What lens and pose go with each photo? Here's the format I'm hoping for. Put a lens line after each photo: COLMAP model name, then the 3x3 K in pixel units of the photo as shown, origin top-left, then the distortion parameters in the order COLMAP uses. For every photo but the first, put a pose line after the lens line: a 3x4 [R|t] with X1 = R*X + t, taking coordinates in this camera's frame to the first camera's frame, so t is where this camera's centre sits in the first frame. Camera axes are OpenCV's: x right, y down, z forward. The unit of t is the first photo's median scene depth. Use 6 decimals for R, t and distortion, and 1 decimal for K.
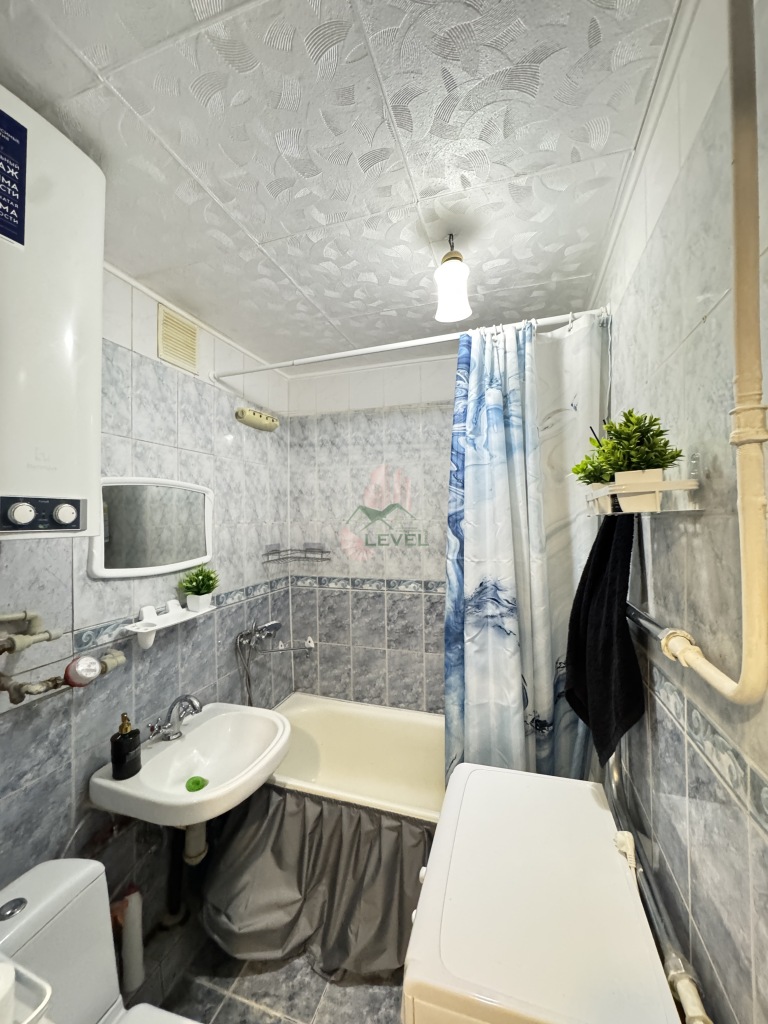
lens RADIAL K [[411.6, 0, 382.6], [0, 411.6, 511.1], [0, 0, 1]] dist [-0.004993, 0.000845]
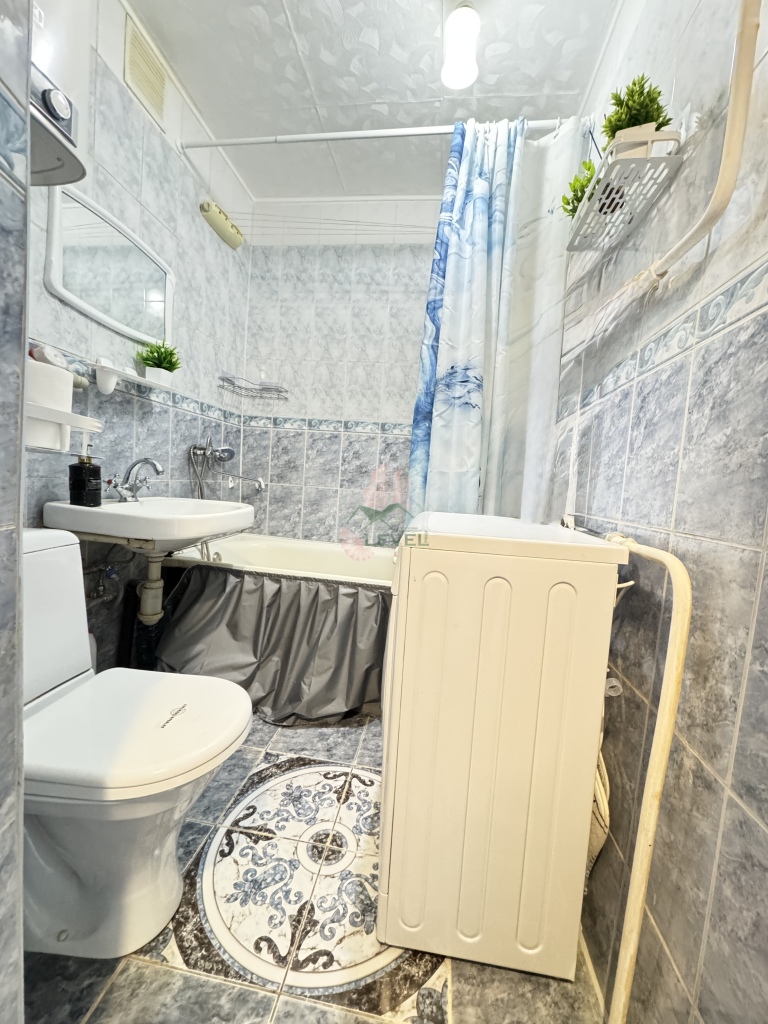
lens RADIAL K [[411.6, 0, 383.4], [0, 411.6, 513.2], [0, 0, 1]] dist [-0.004993, 0.000845]
pose [[0.980130, 0.072070, 0.184801, -0.097977], [-0.089543, 0.992087, 0.088009, 0.428760], [-0.176996, -0.102808, 0.978827, -0.056596]]
